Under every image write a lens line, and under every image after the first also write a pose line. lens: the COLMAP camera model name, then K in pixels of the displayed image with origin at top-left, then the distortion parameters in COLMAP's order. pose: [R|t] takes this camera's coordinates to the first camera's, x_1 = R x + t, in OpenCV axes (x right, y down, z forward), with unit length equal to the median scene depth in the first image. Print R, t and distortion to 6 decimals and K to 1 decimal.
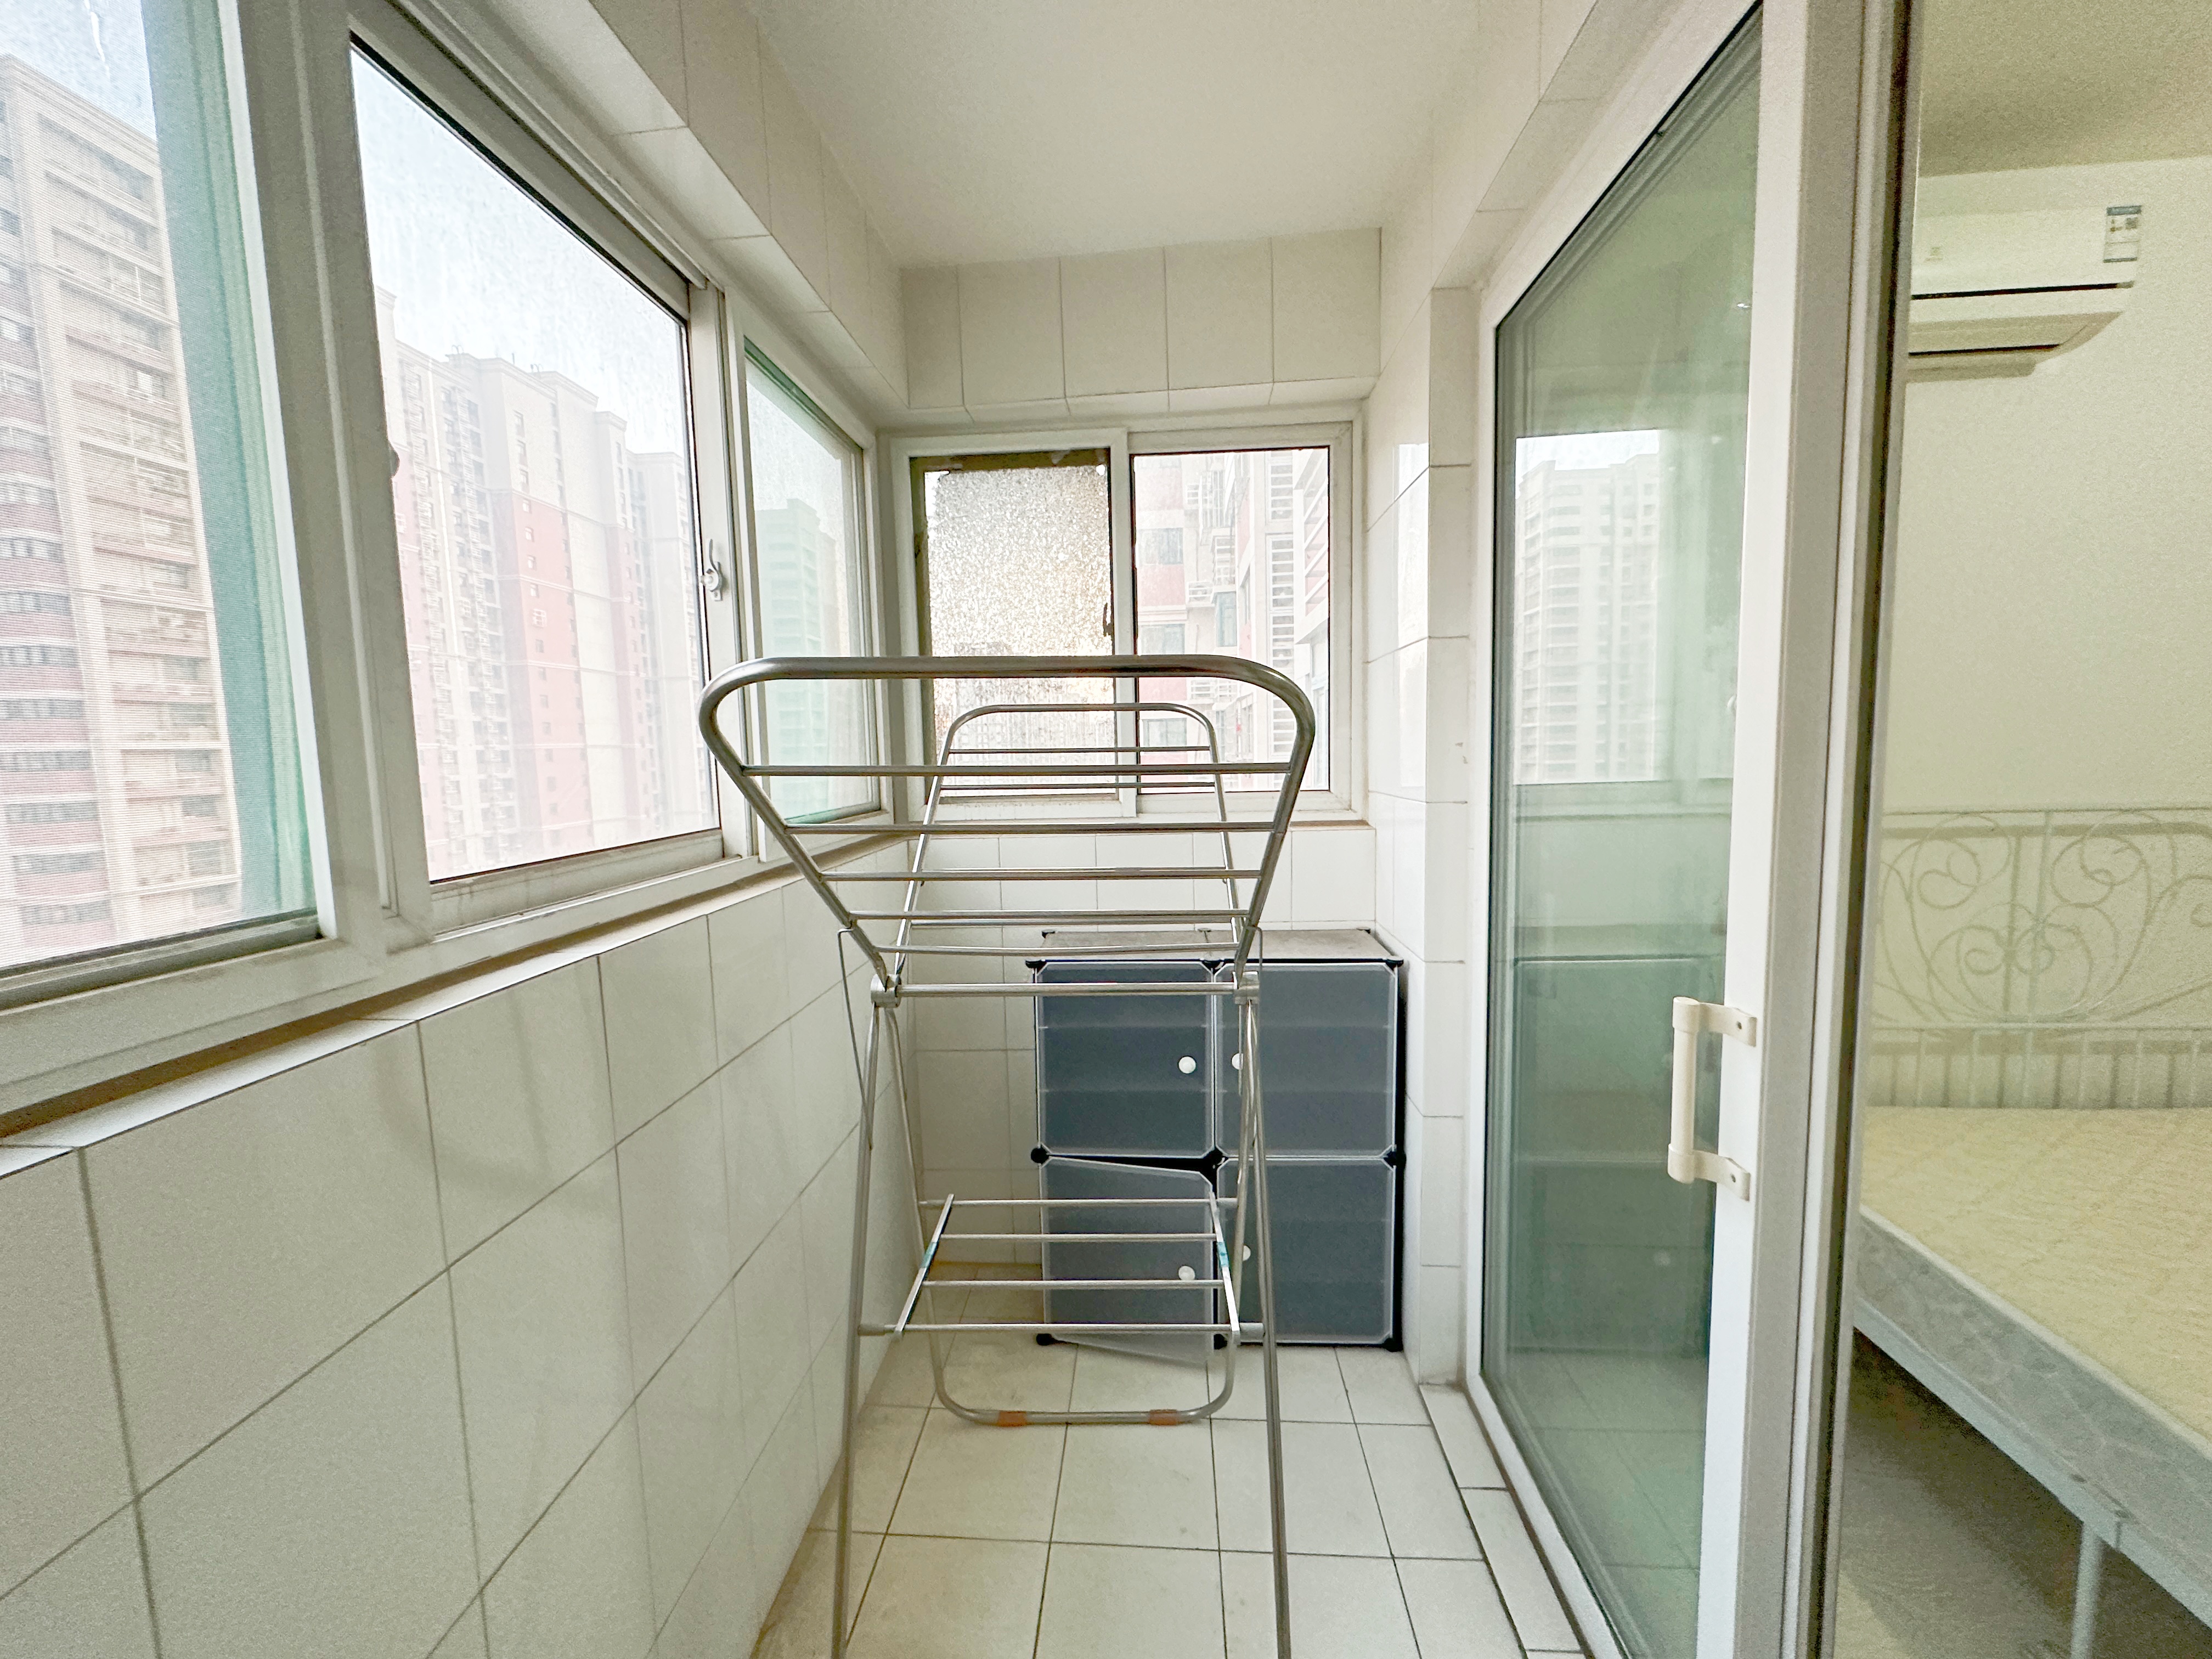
lens RADIAL K [[873.7, 0, 1099.8], [0, 873.7, 829.3], [0, 0, 1]] dist [-0.000904, -0.000222]
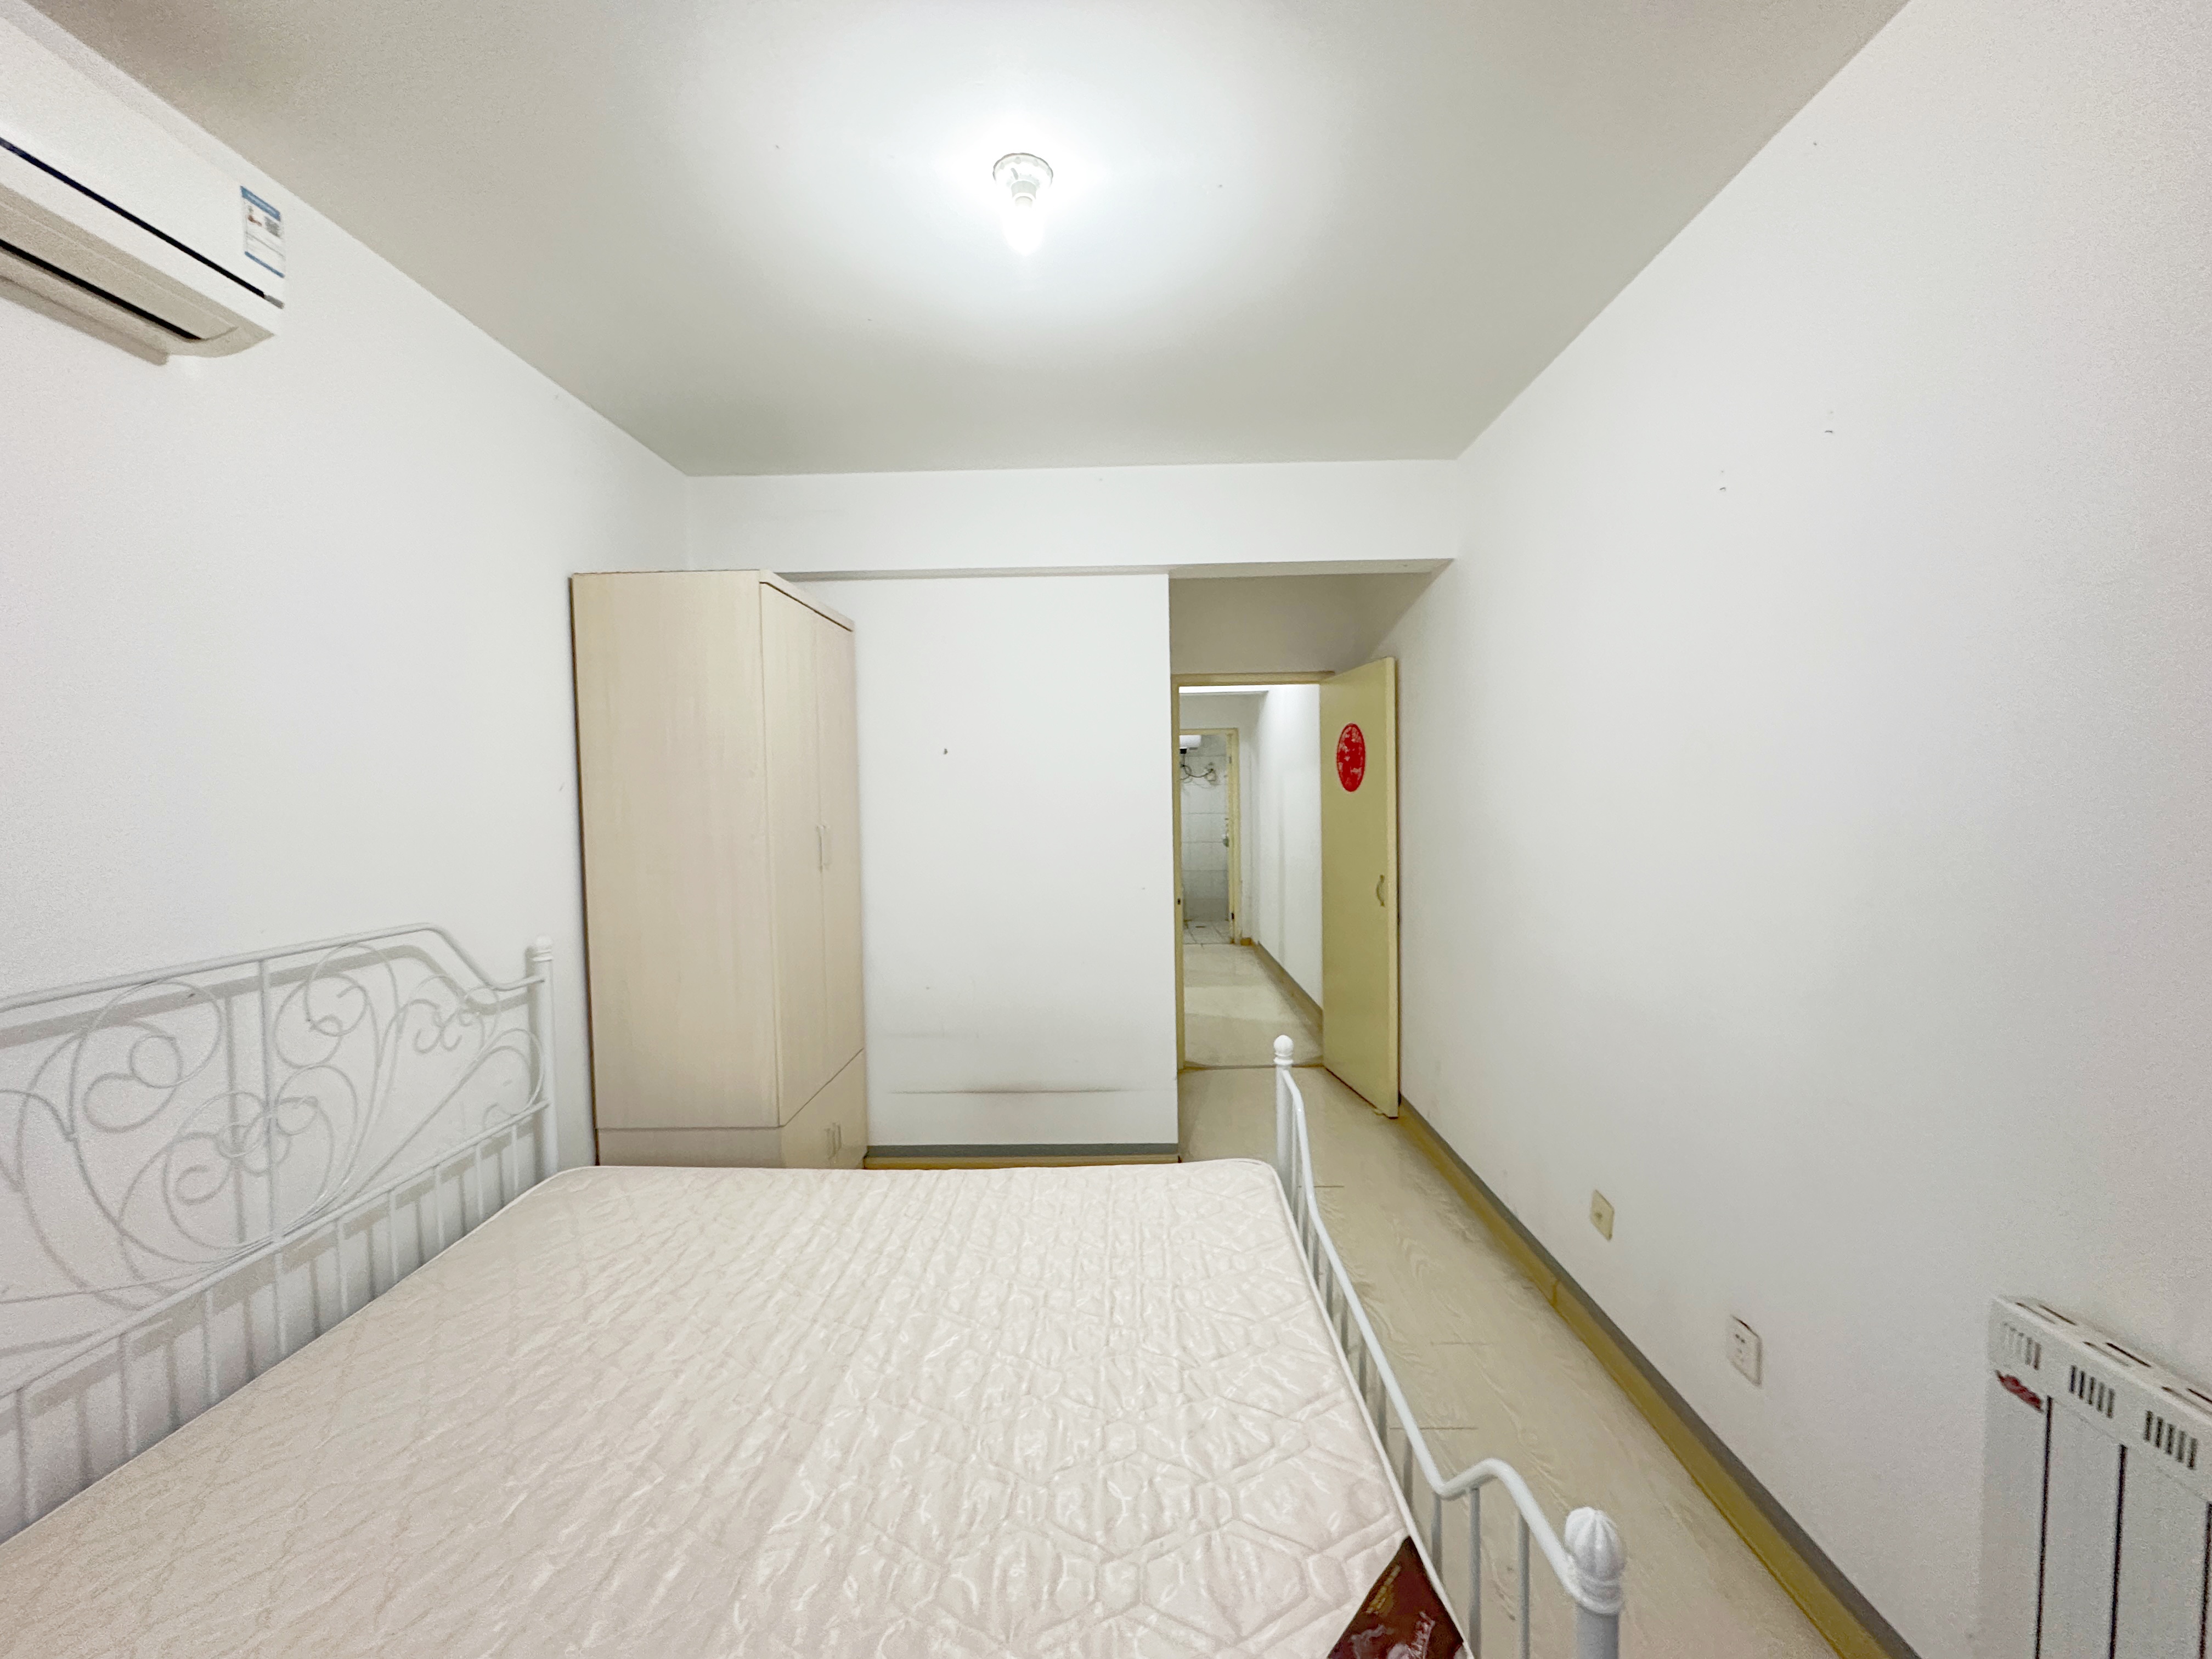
lens RADIAL K [[873.7, 0, 1099.8], [0, 873.7, 829.3], [0, 0, 1]] dist [-0.000904, -0.000222]
pose [[-0.051857, -0.011013, 0.998594, 0.286589], [0.112747, 0.993482, 0.016812, -0.062257], [-0.992270, 0.113460, -0.050277, 0.295784]]
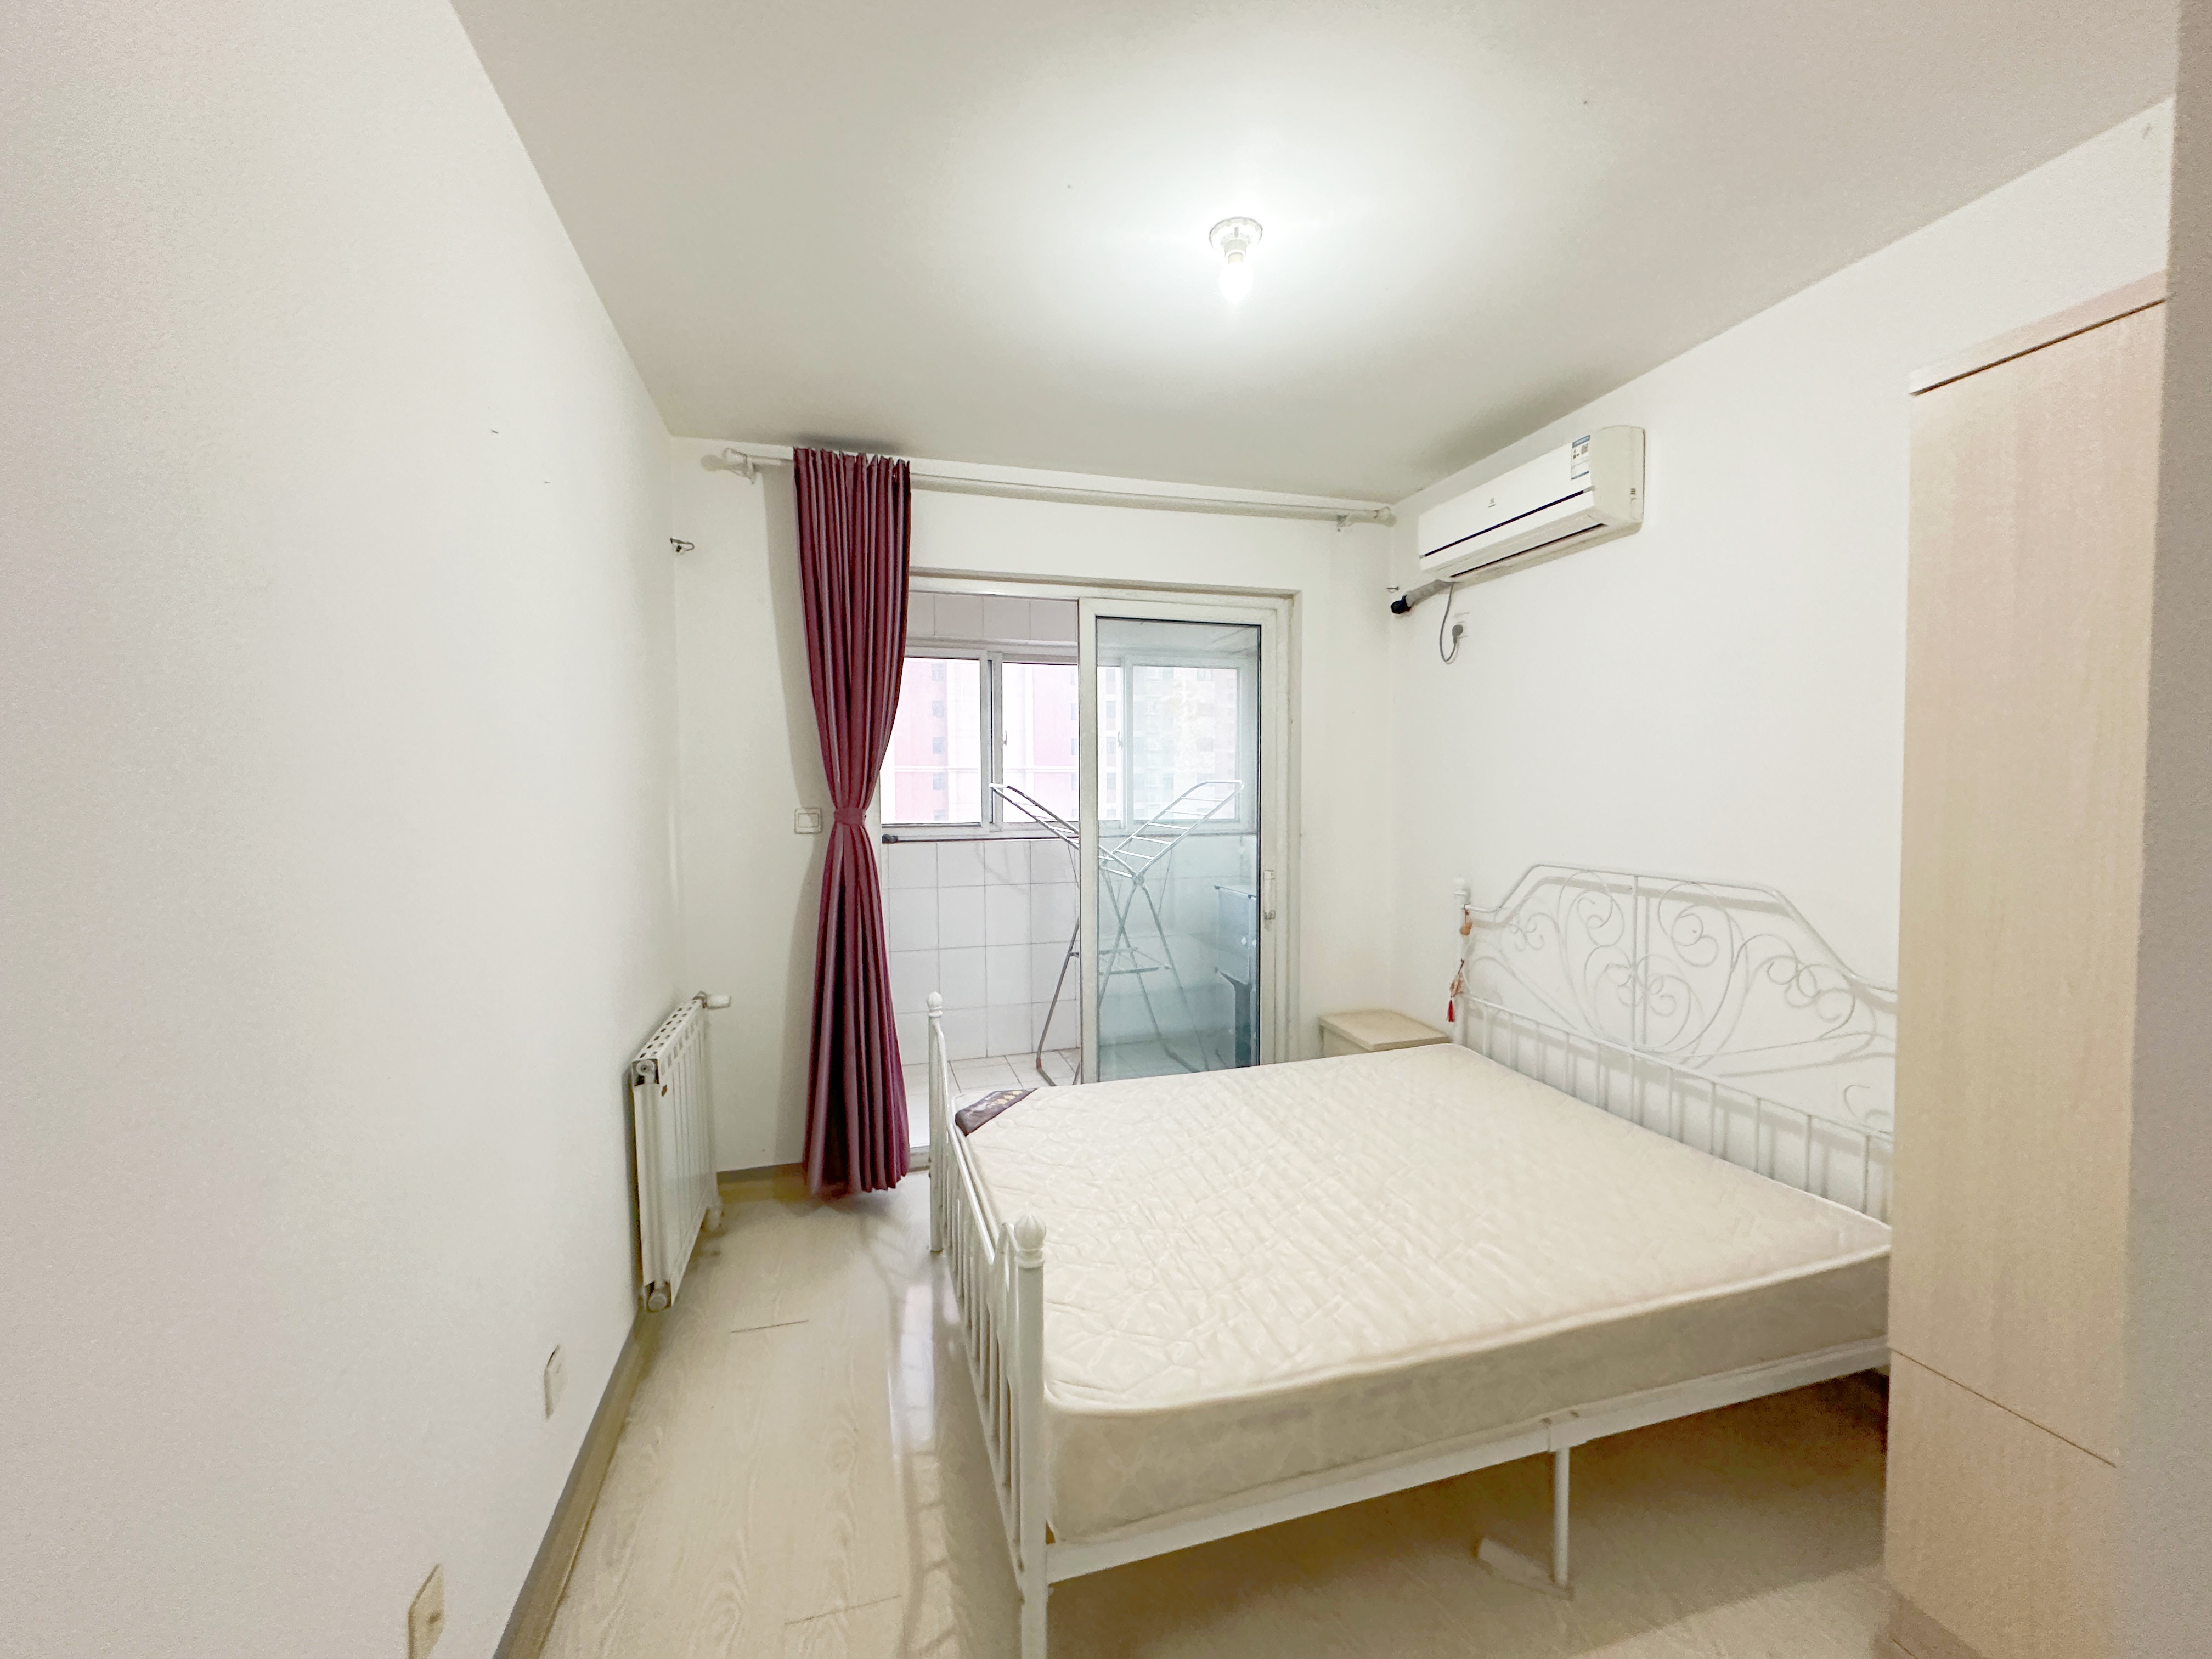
lens RADIAL K [[873.7, 0, 1099.8], [0, 873.7, 829.3], [0, 0, 1]] dist [-0.000904, -0.000222]
pose [[0.348653, 0.064441, -0.935034, 1.918466], [-0.098079, 0.994665, 0.031979, -0.048968], [0.932106, 0.080558, 0.353114, -0.142854]]
